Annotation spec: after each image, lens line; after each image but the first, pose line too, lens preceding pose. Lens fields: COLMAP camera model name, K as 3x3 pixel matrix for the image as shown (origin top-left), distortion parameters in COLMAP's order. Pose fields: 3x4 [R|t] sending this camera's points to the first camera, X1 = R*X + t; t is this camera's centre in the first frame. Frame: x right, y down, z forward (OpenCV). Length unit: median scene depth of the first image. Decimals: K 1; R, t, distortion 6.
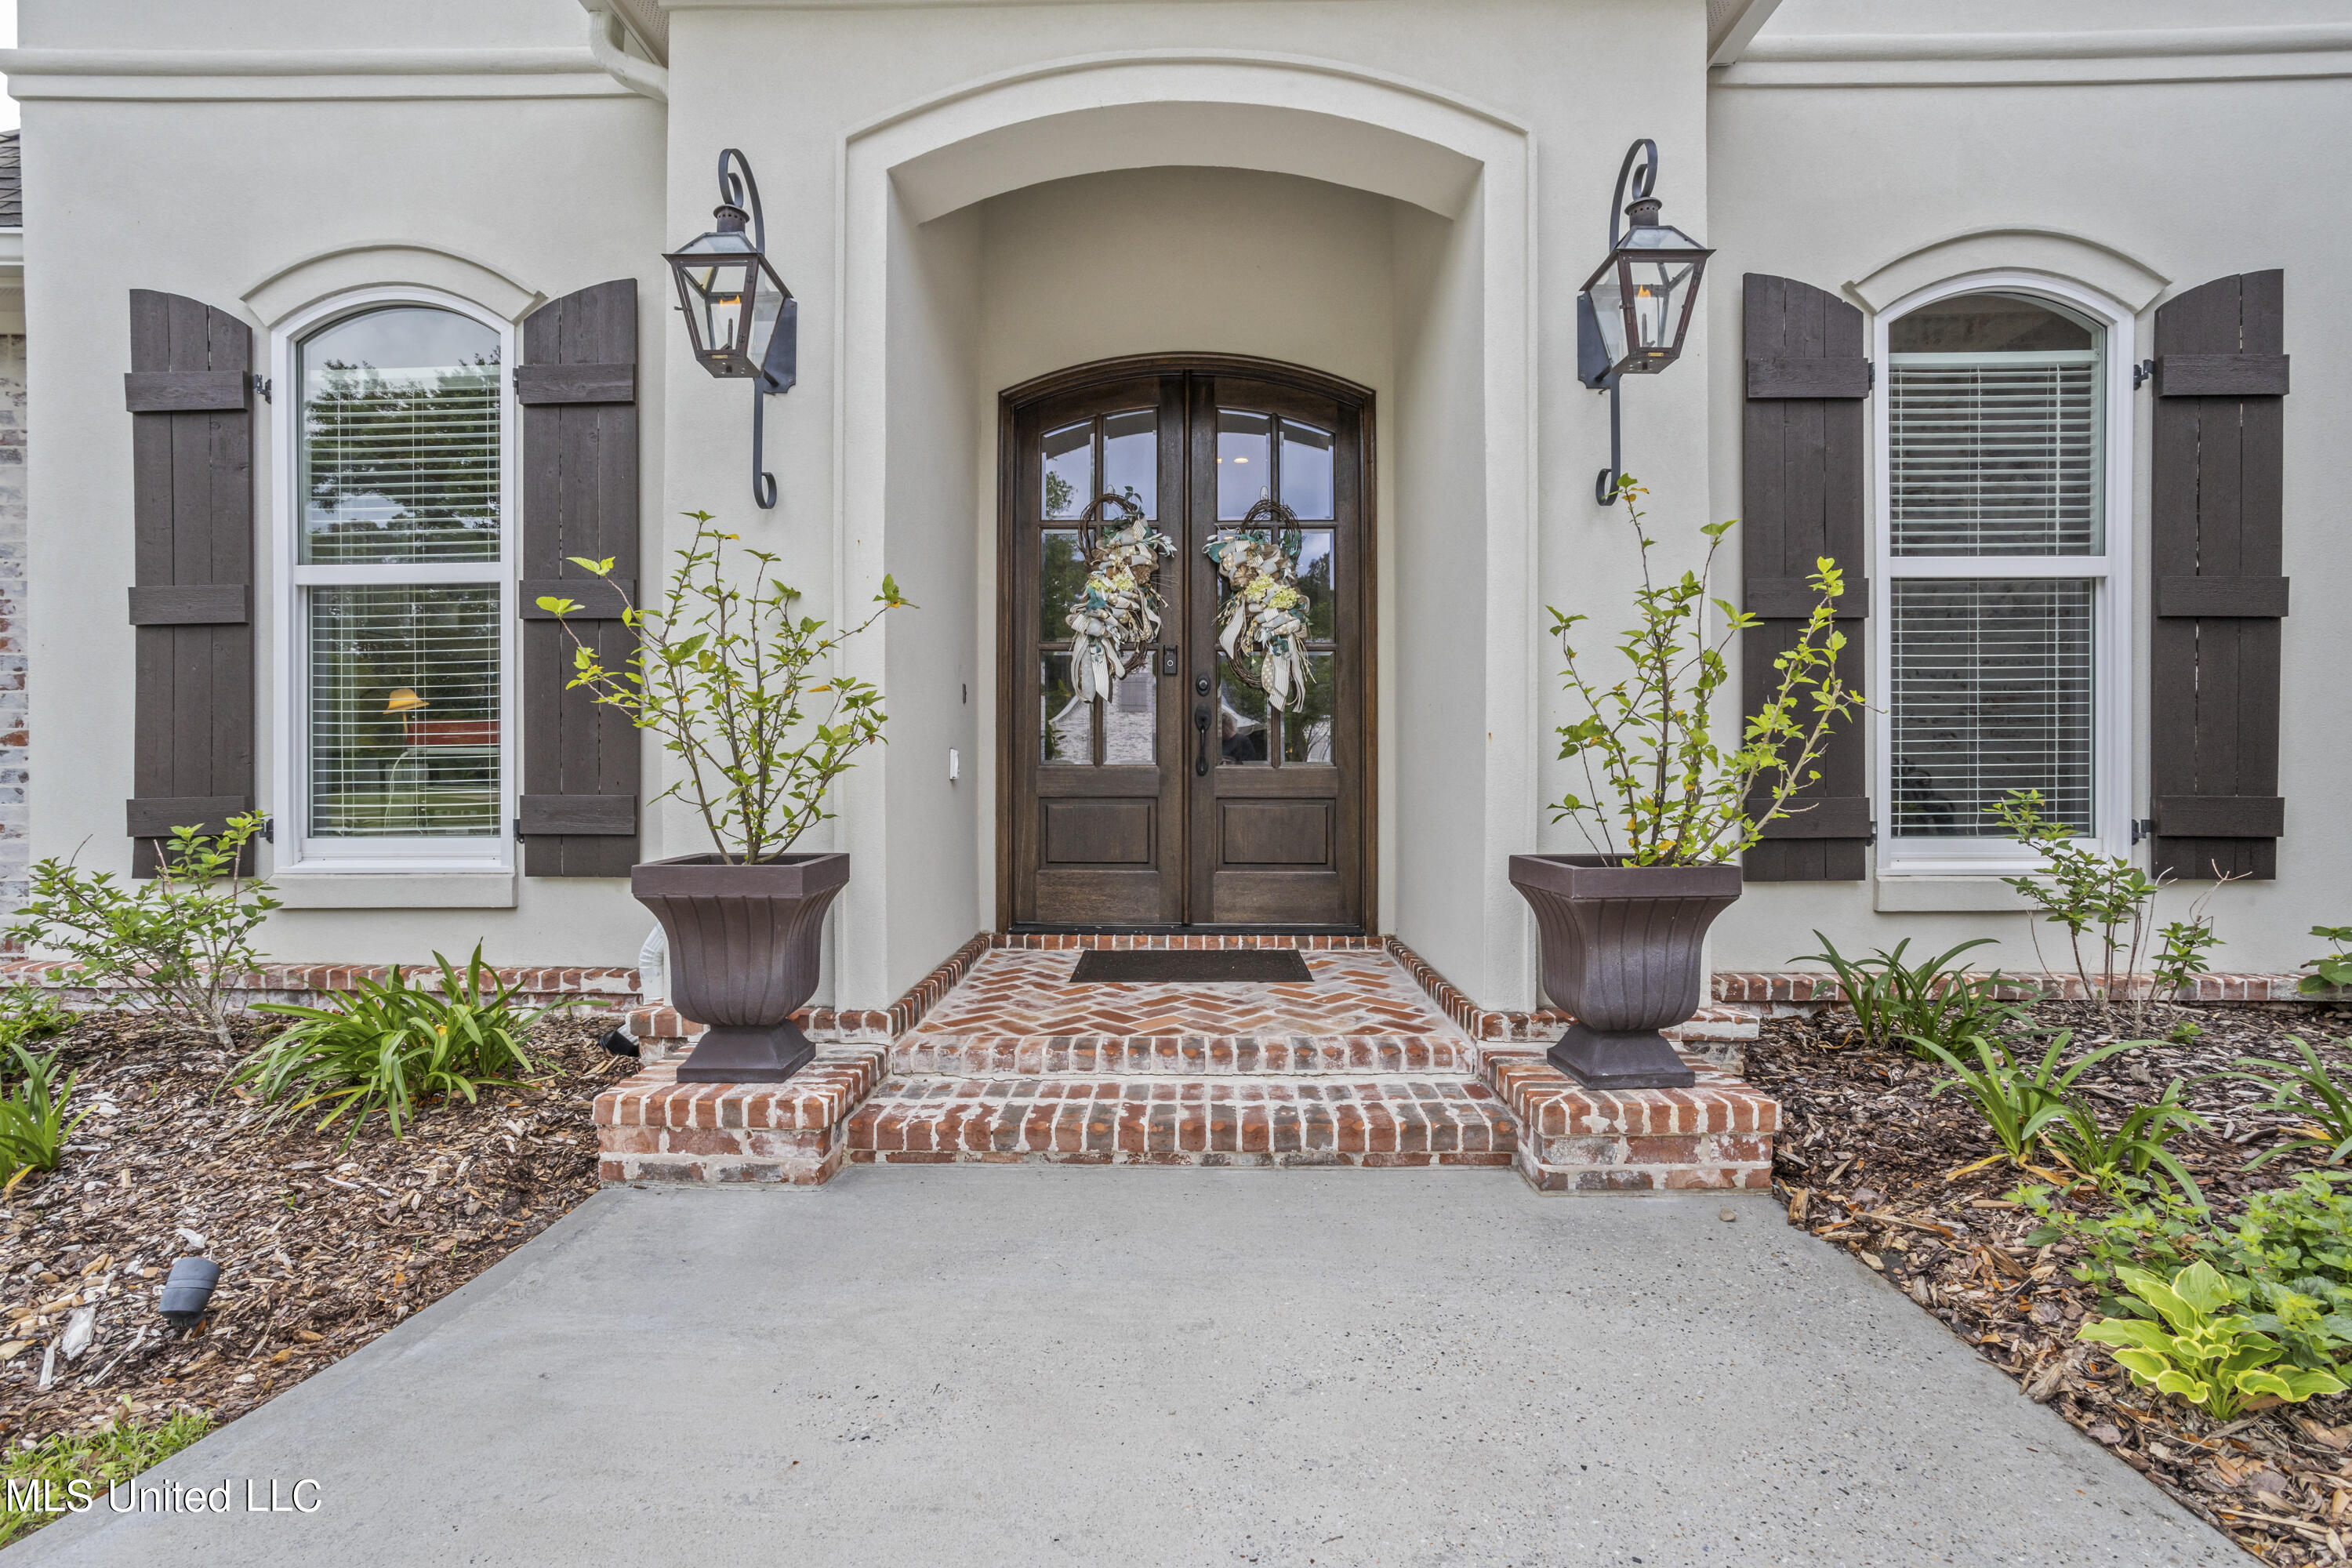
lens RADIAL K [[1135.1, 0, 1173.3], [0, 1135.1, 788.1], [0, 0, 1]] dist [-0.055983, 0.037291]
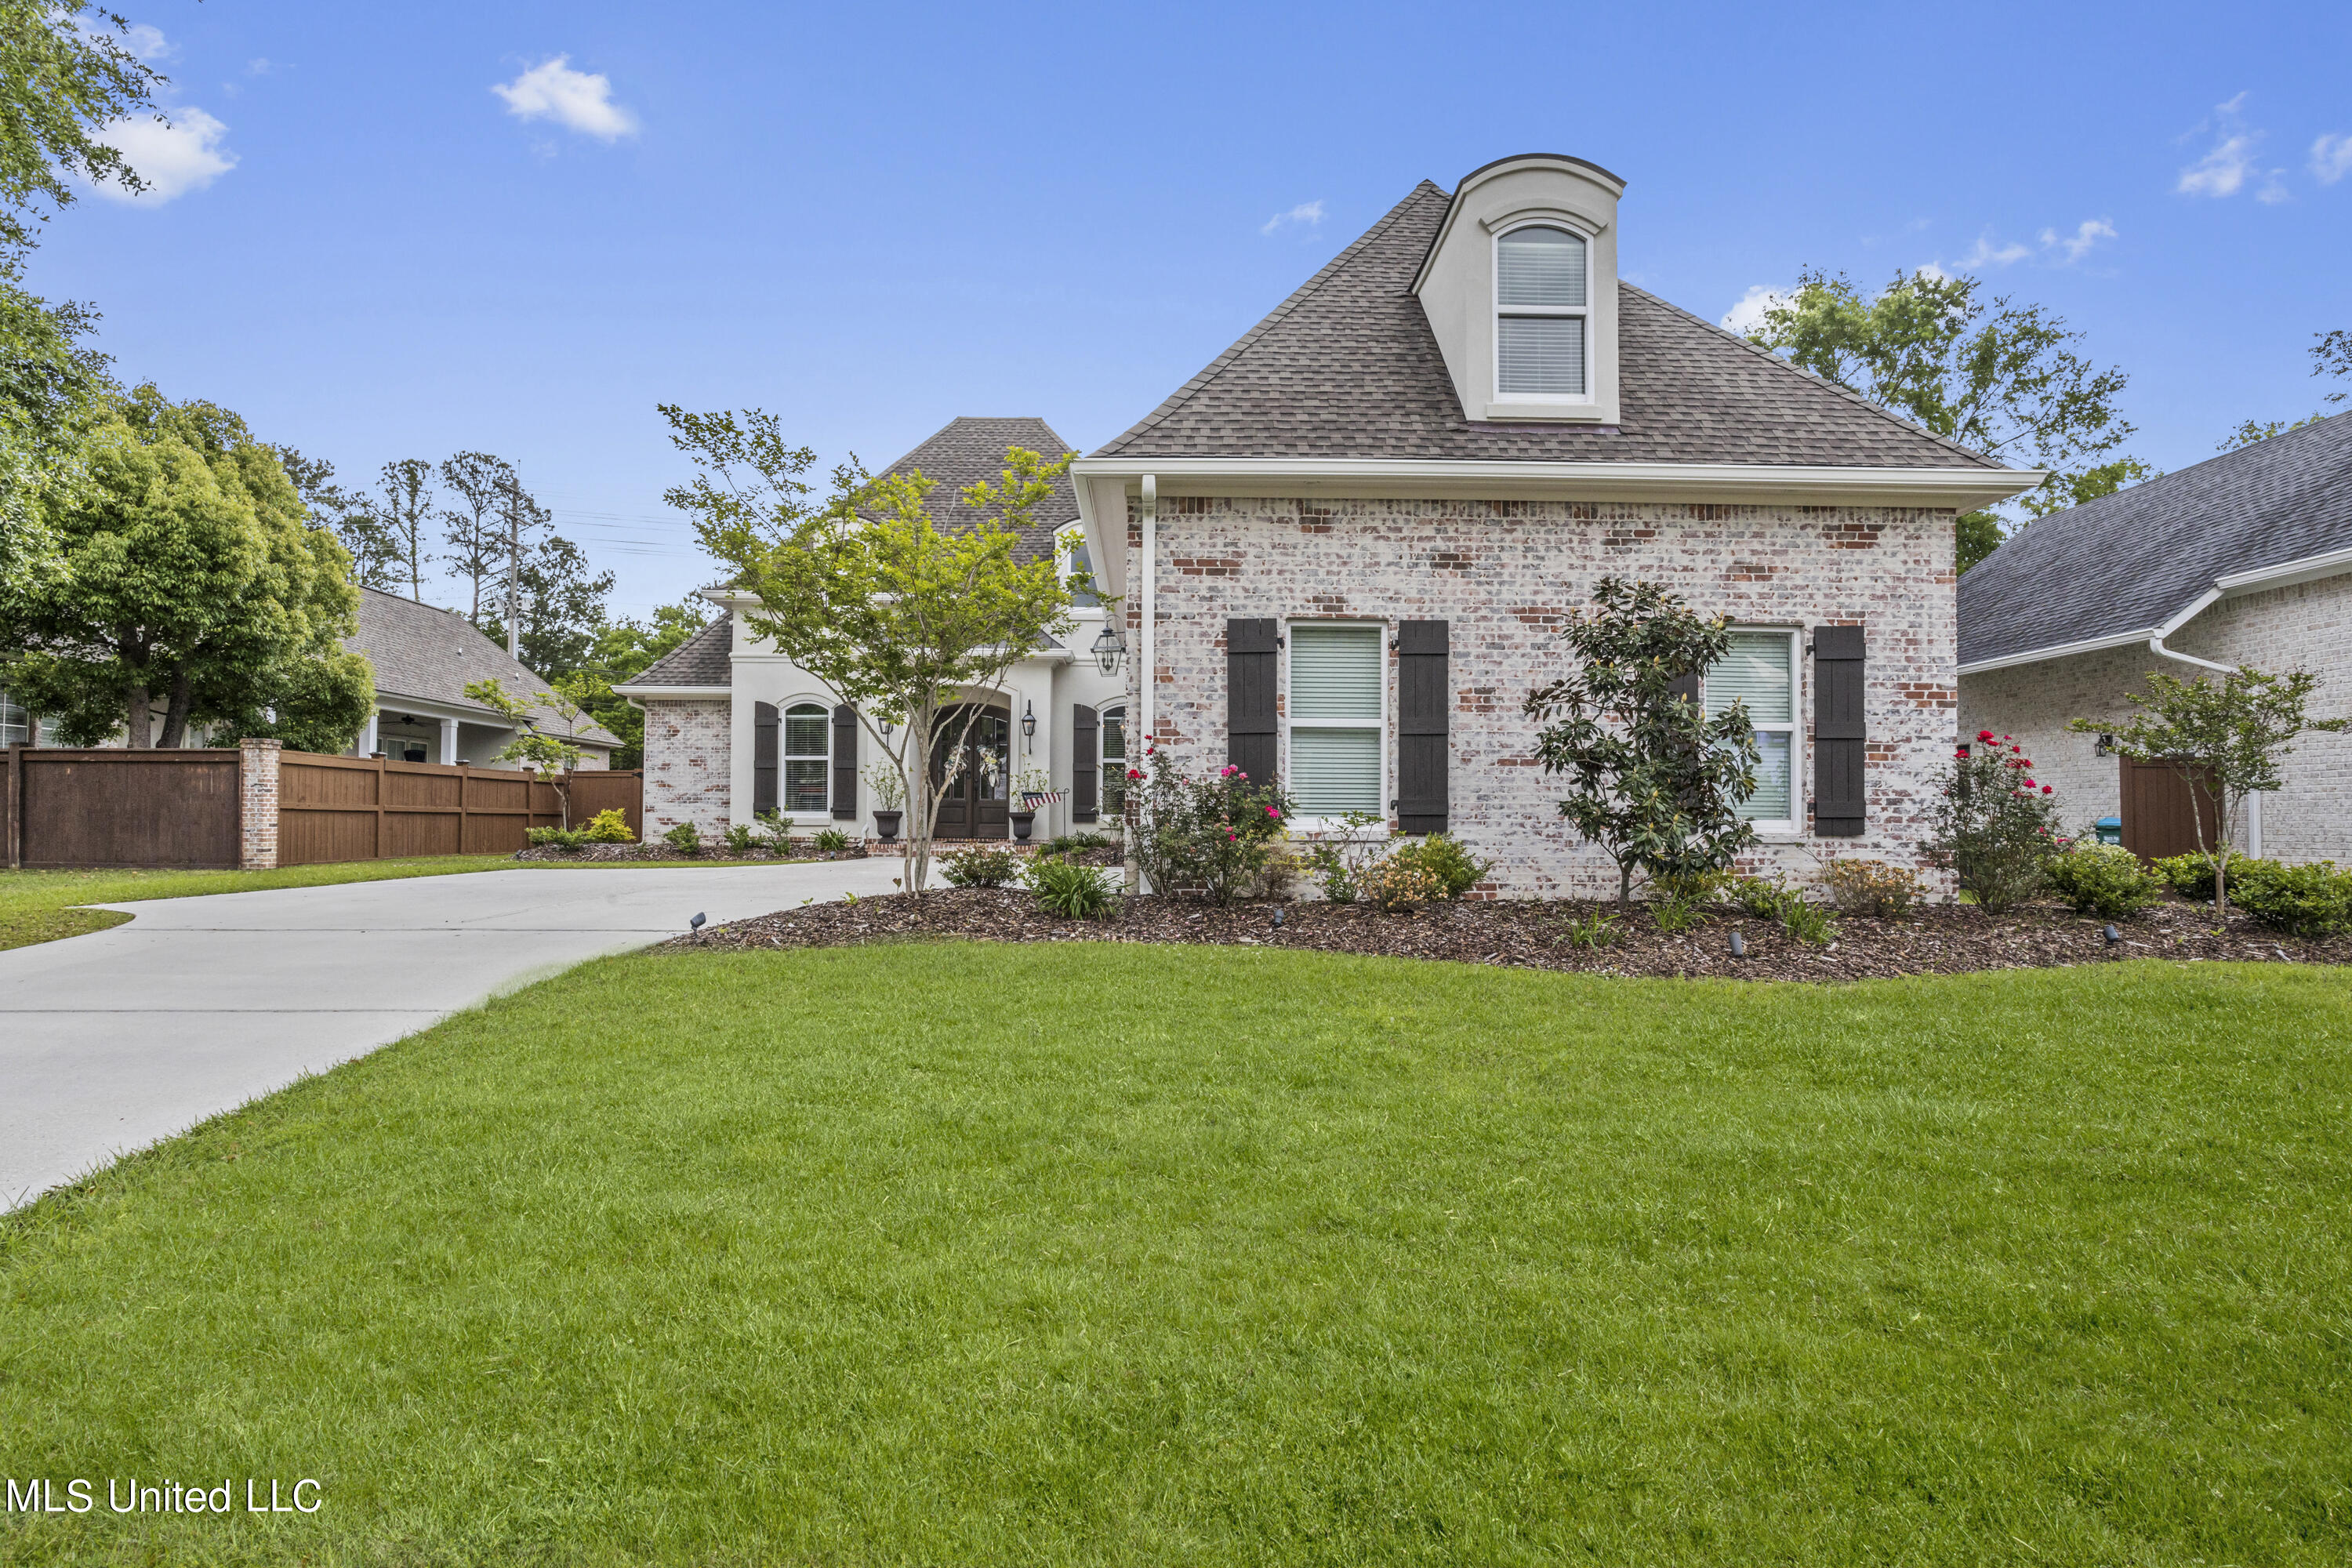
lens RADIAL K [[1310.5, 0, 1187.8], [0, 1310.5, 826.8], [0, 0, 1]] dist [-0.051476, -0.000001]
pose [[0.999929, 0.011239, 0.004054, 1.008659], [-0.011206, 0.999906, -0.007953, 0.142923], [-0.004143, 0.007907, 0.999960, -4.931153]]
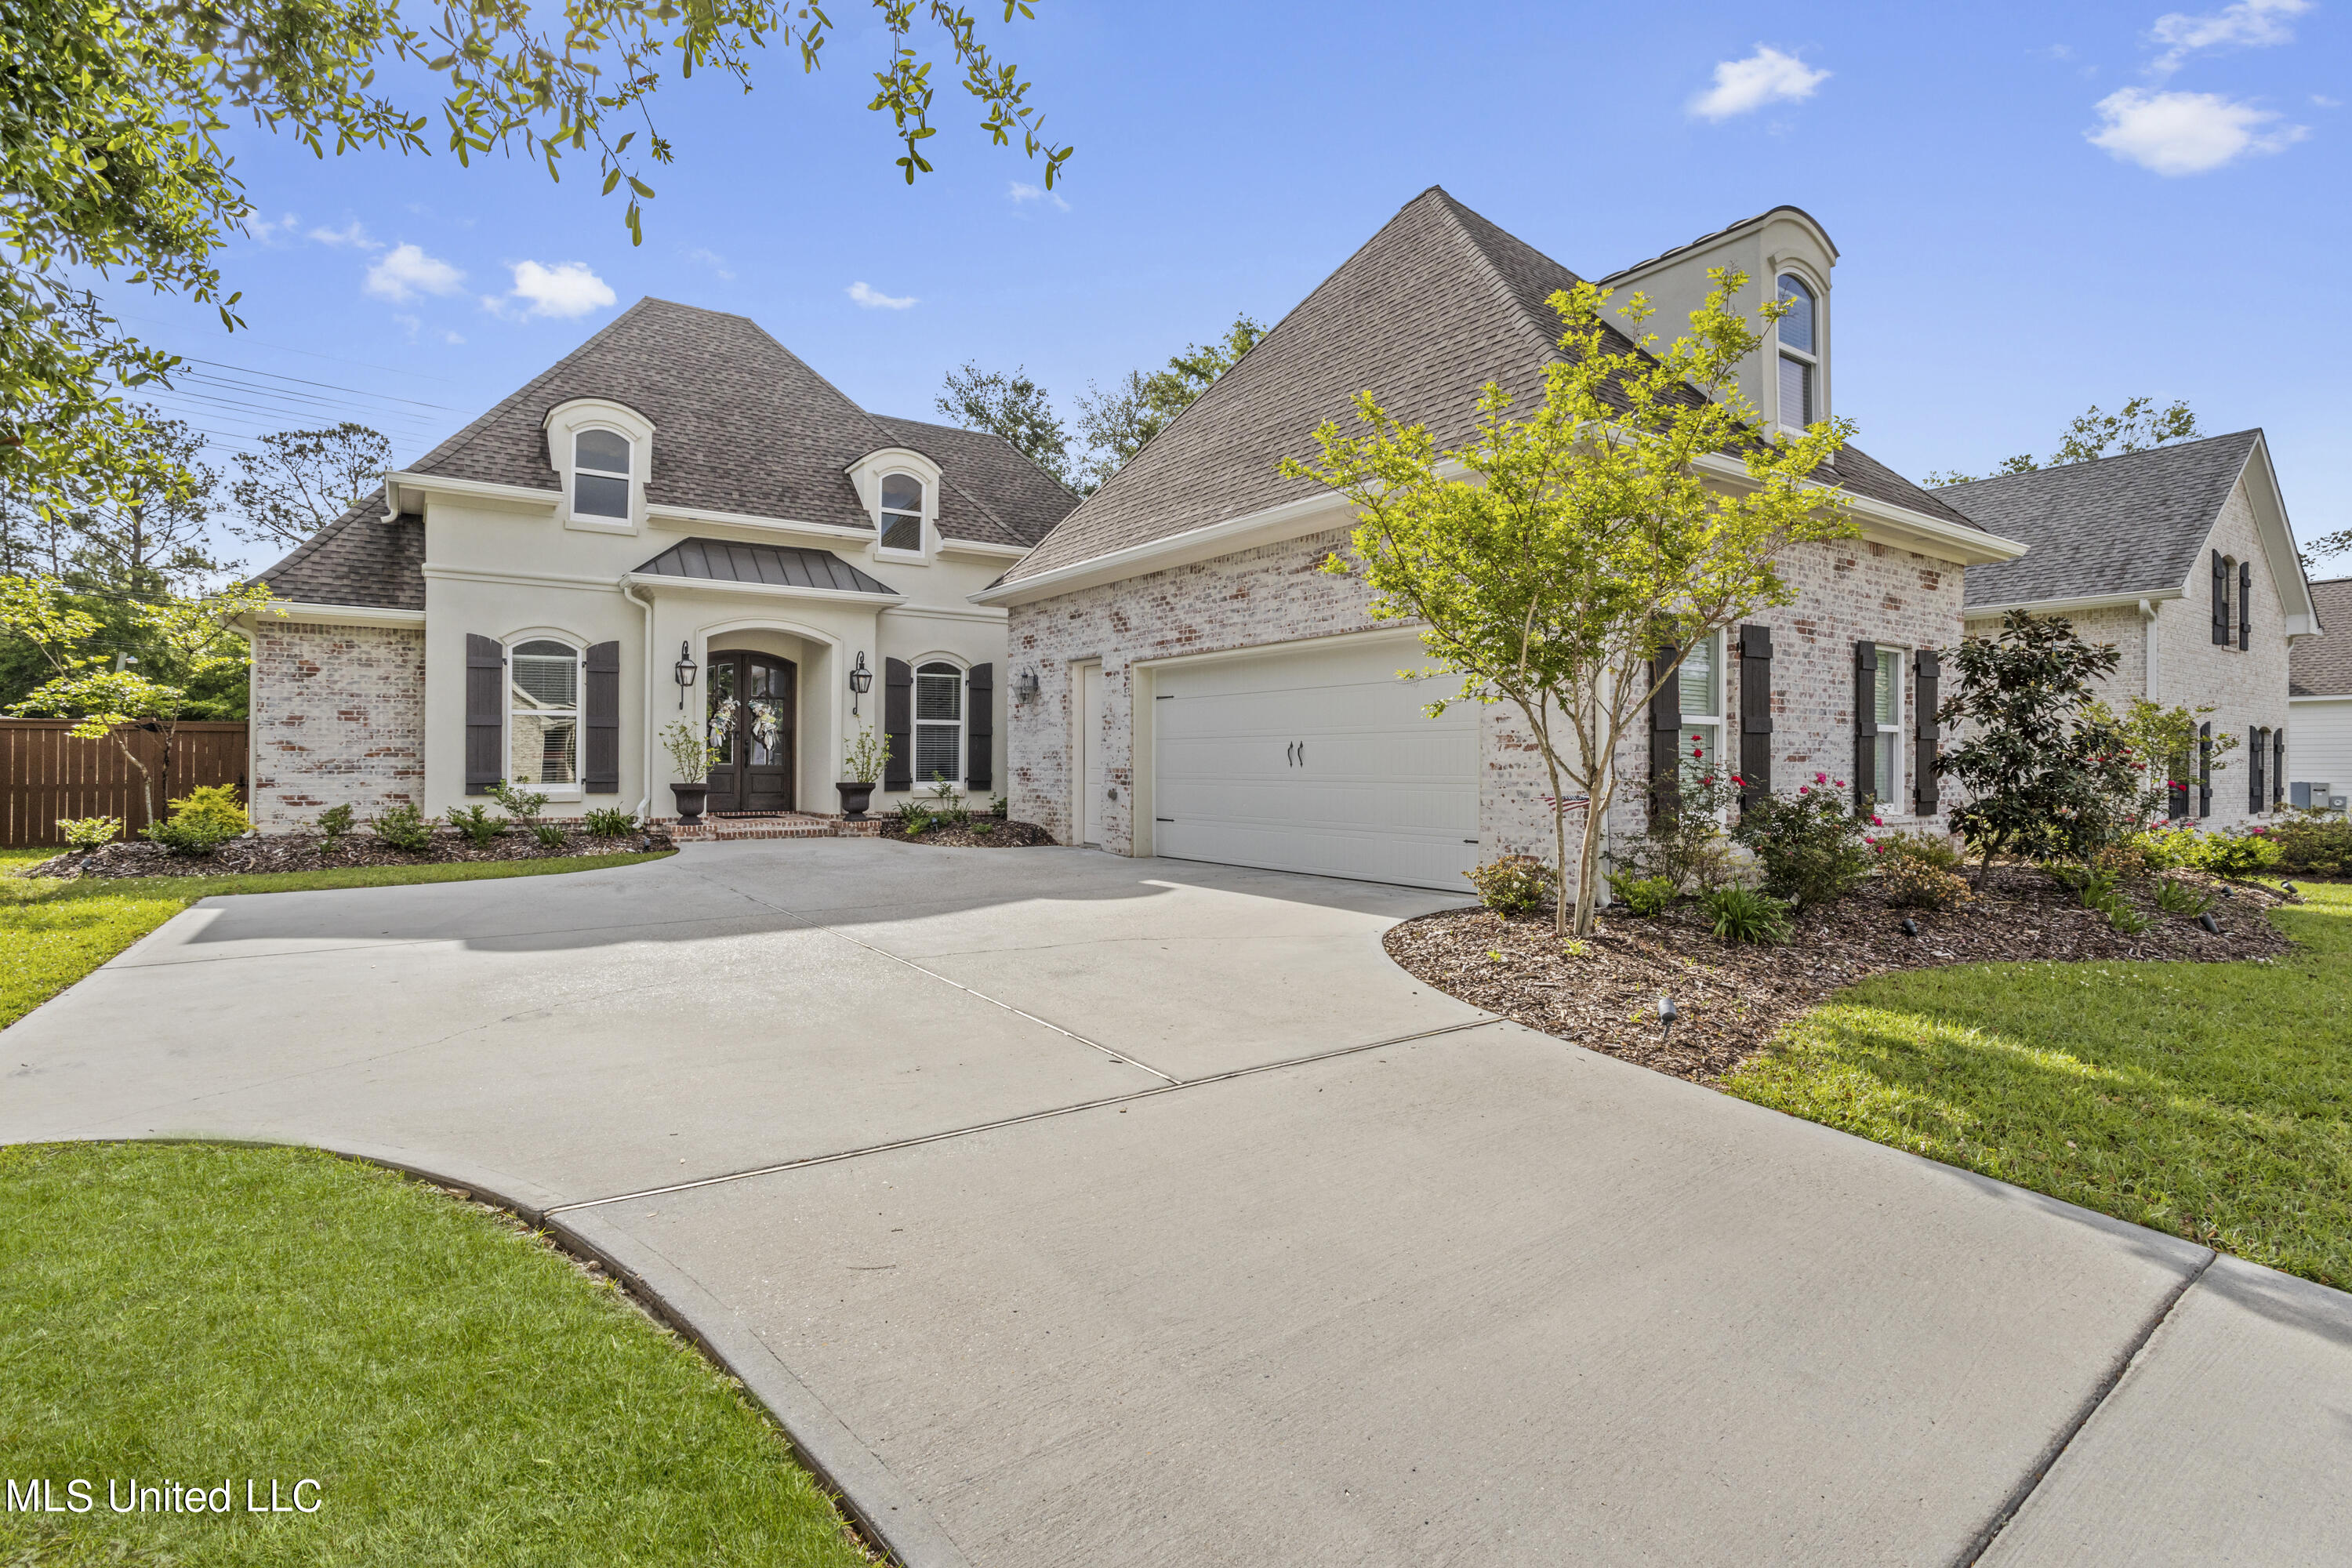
lens RADIAL K [[1135.1, 0, 1173.3], [0, 1135.1, 788.1], [0, 0, 1]] dist [-0.055983, 0.037291]
pose [[0.816242, -0.007609, 0.577660, -1.169676], [-0.001396, 0.999884, 0.015143, -0.001231], [-0.577708, -0.013166, 0.816137, -3.374824]]
